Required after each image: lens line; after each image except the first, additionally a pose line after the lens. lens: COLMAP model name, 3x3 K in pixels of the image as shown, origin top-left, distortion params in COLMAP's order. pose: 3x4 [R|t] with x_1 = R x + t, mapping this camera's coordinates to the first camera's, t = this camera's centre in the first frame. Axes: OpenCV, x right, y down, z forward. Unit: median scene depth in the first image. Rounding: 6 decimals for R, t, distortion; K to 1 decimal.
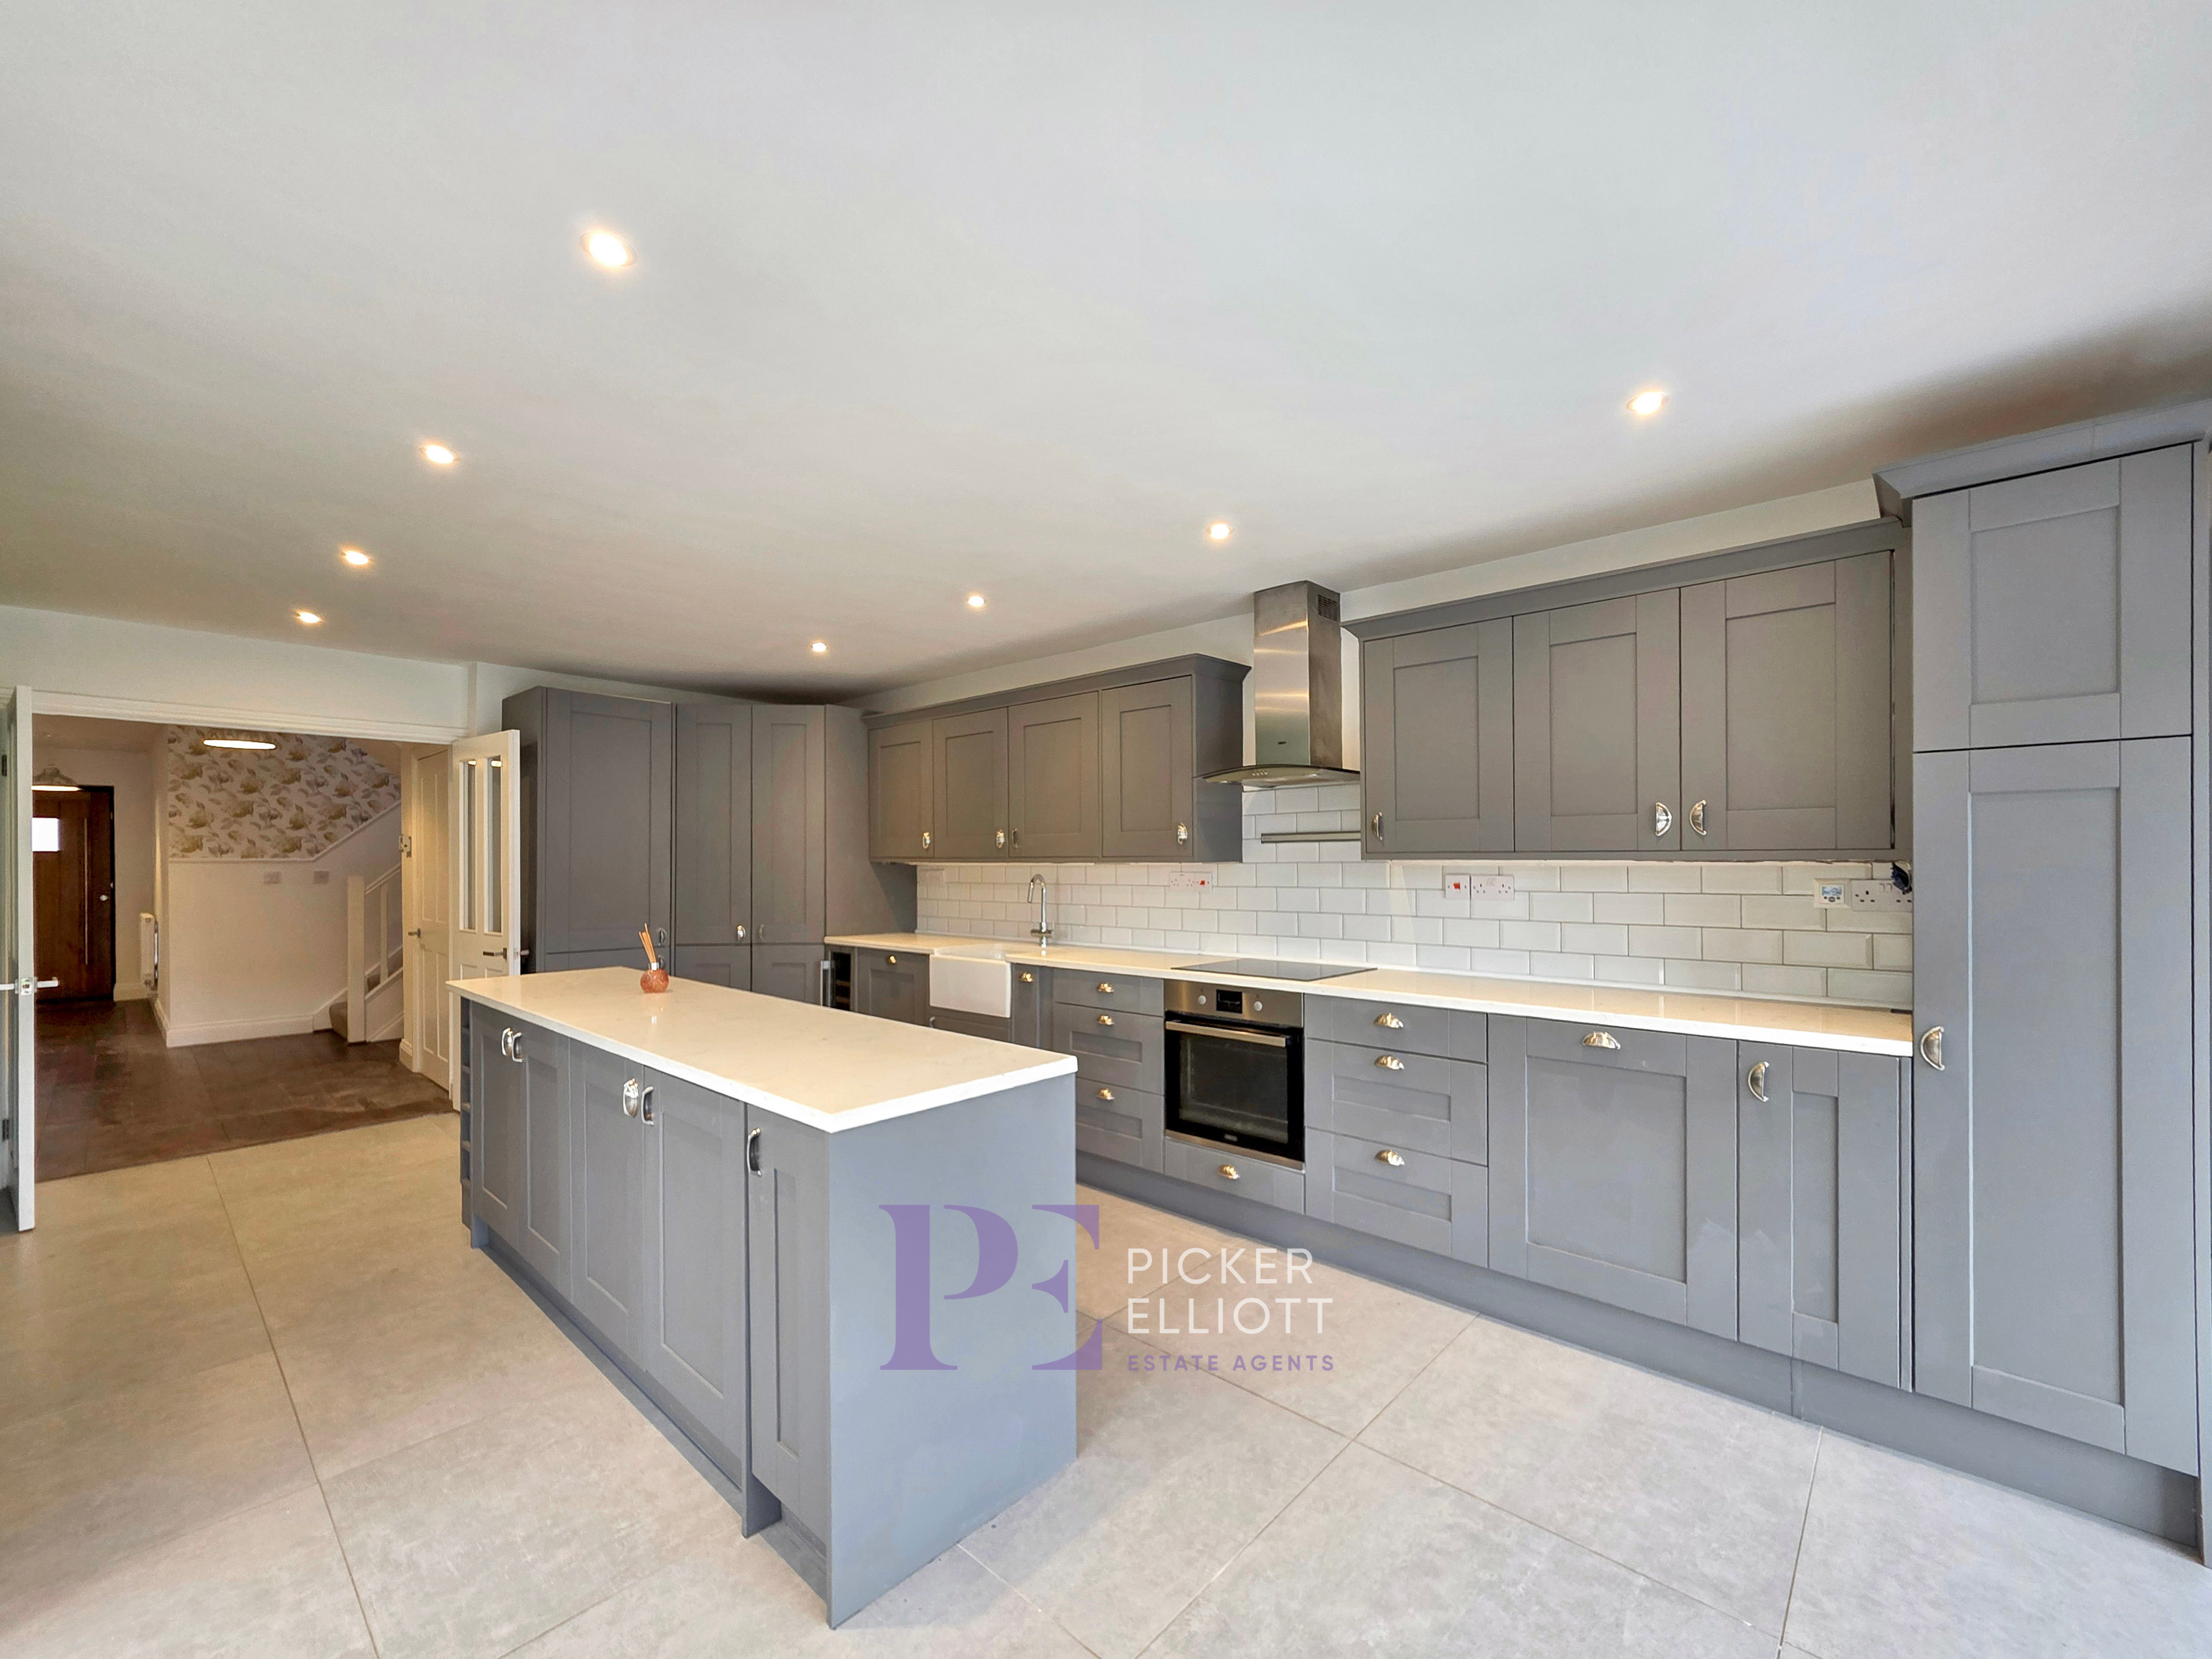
lens RADIAL K [[905.1, 0, 1137.9], [0, 905.1, 856.6], [0, 0, 1]] dist [0.001314, -0.000398]
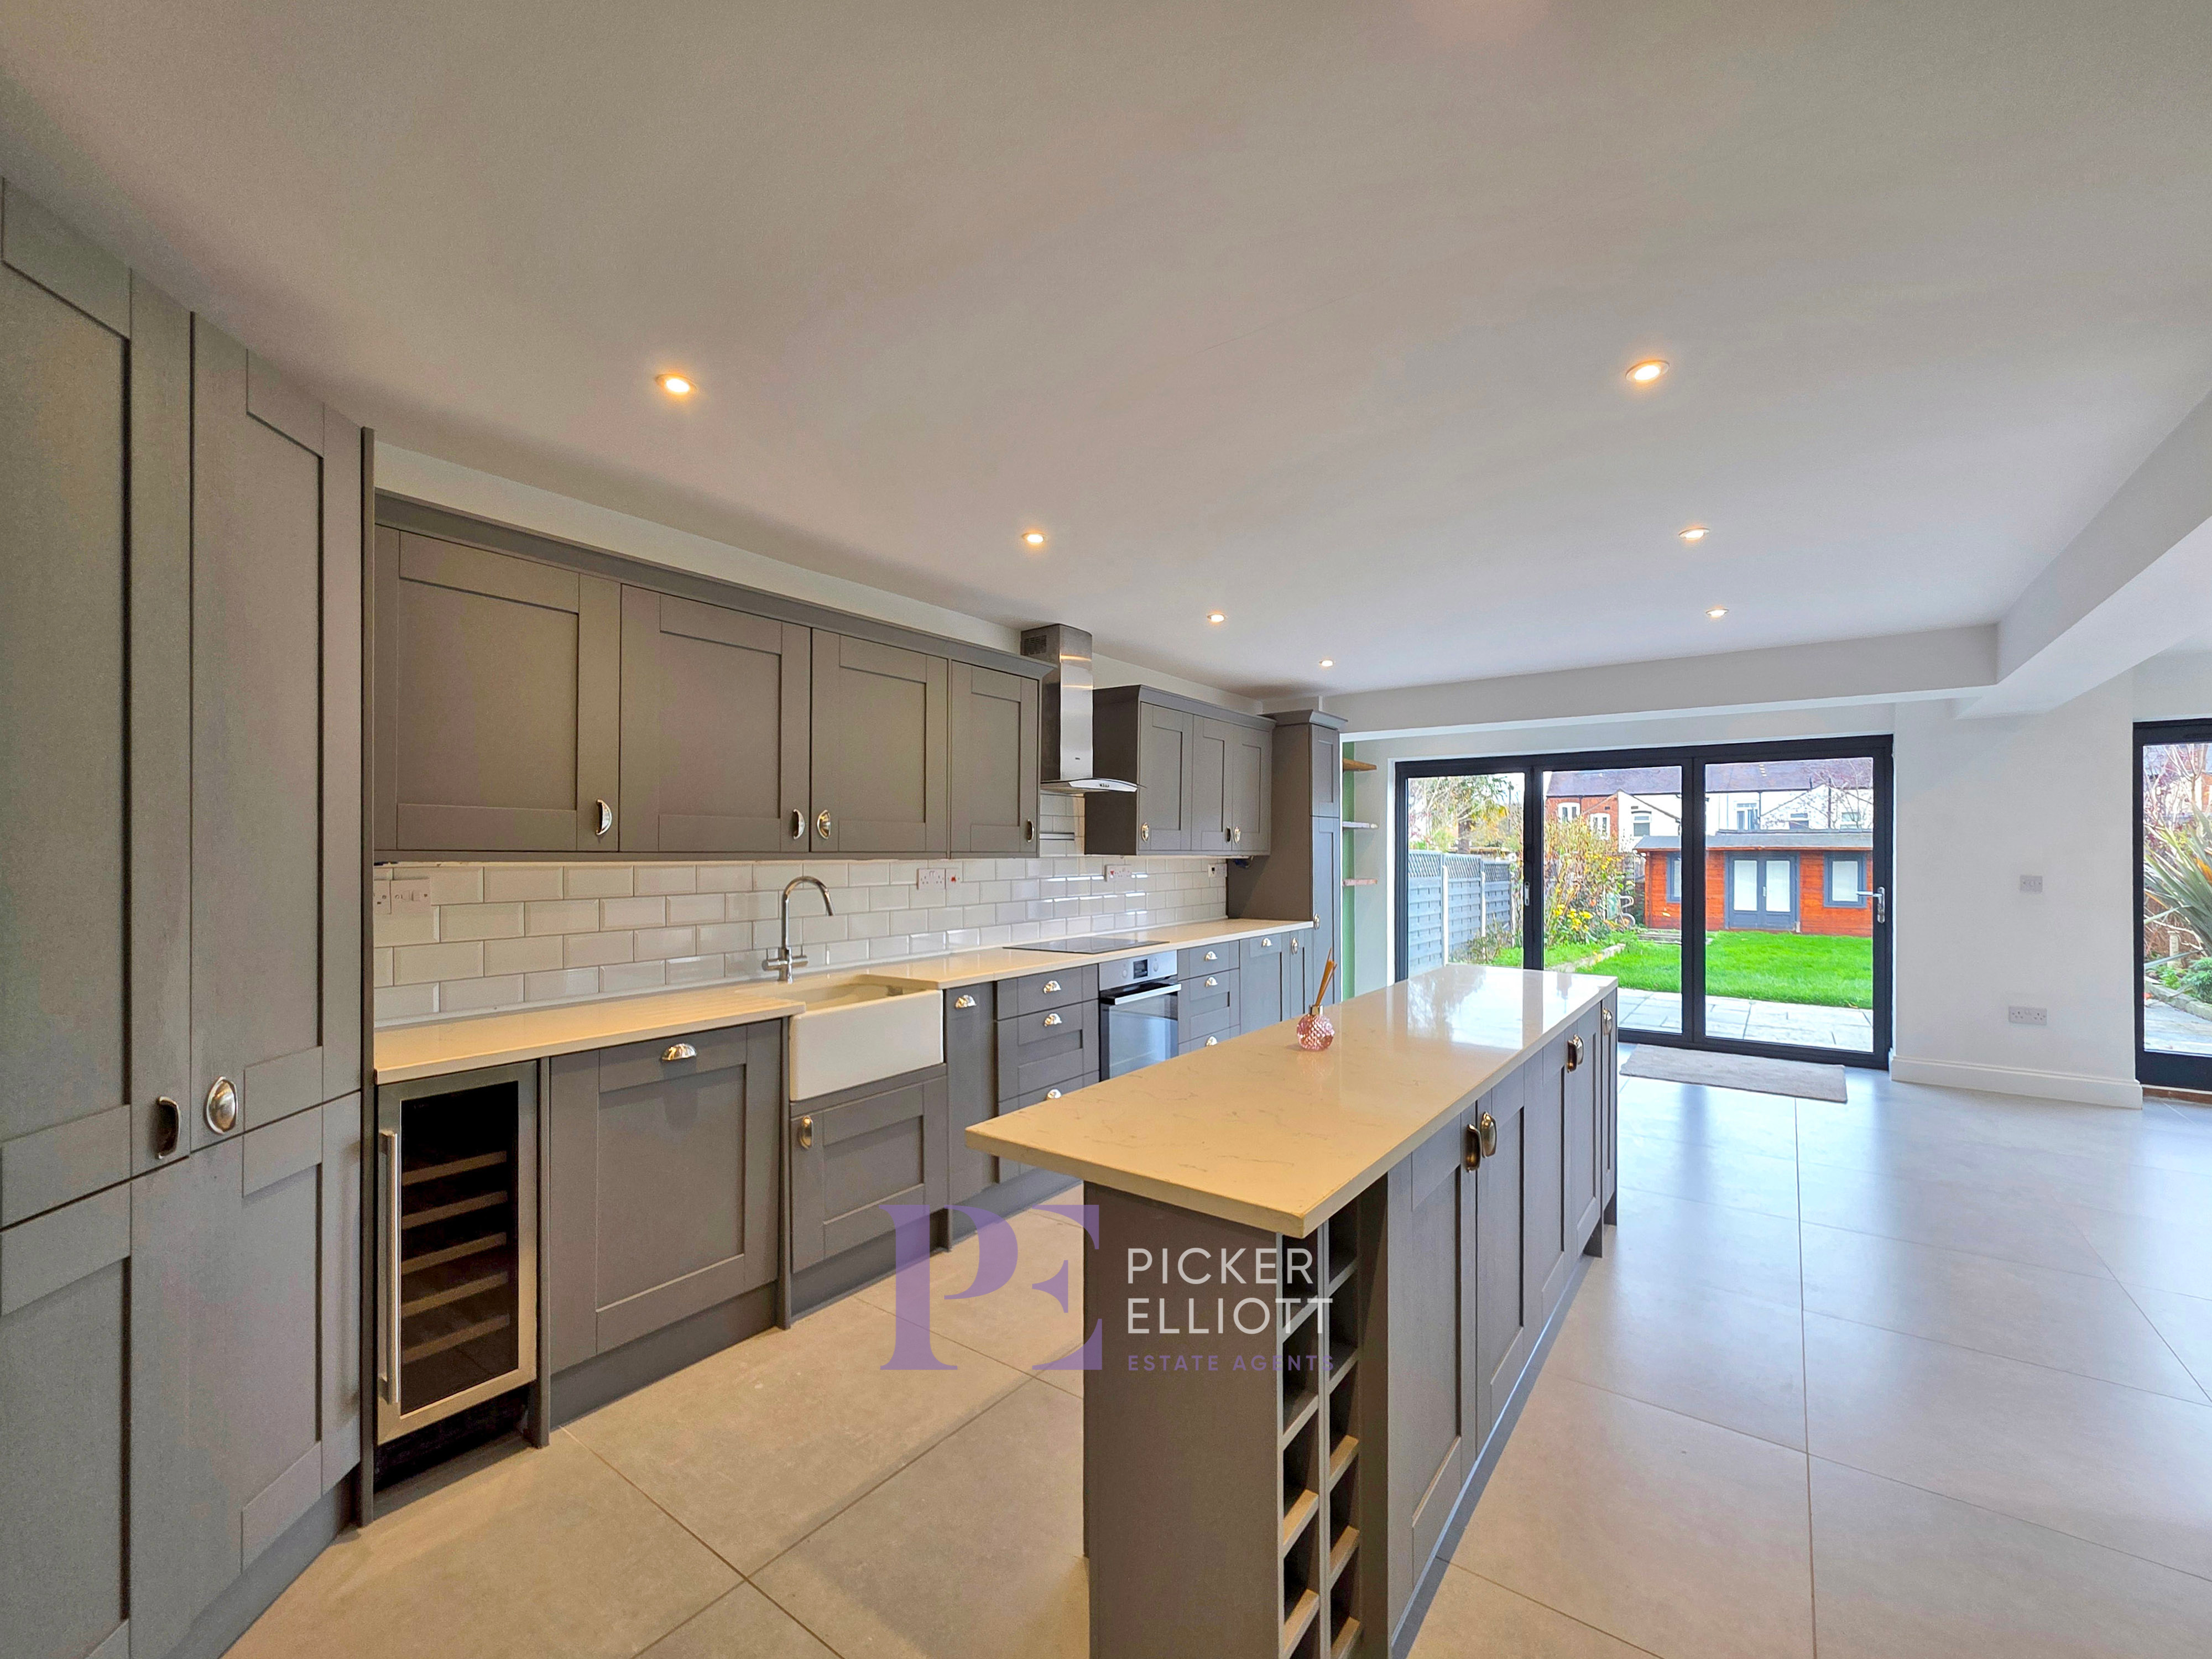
lens RADIAL K [[905.1, 0, 1151.5], [0, 905.1, 861.5], [0, 0, 1]] dist [0.001314, -0.000398]
pose [[-0.118234, -0.000583, 0.992986, -0.838901], [0.002060, 0.999998, 0.000832, 0.010061], [-0.992984, 0.002144, -0.118232, 0.847040]]
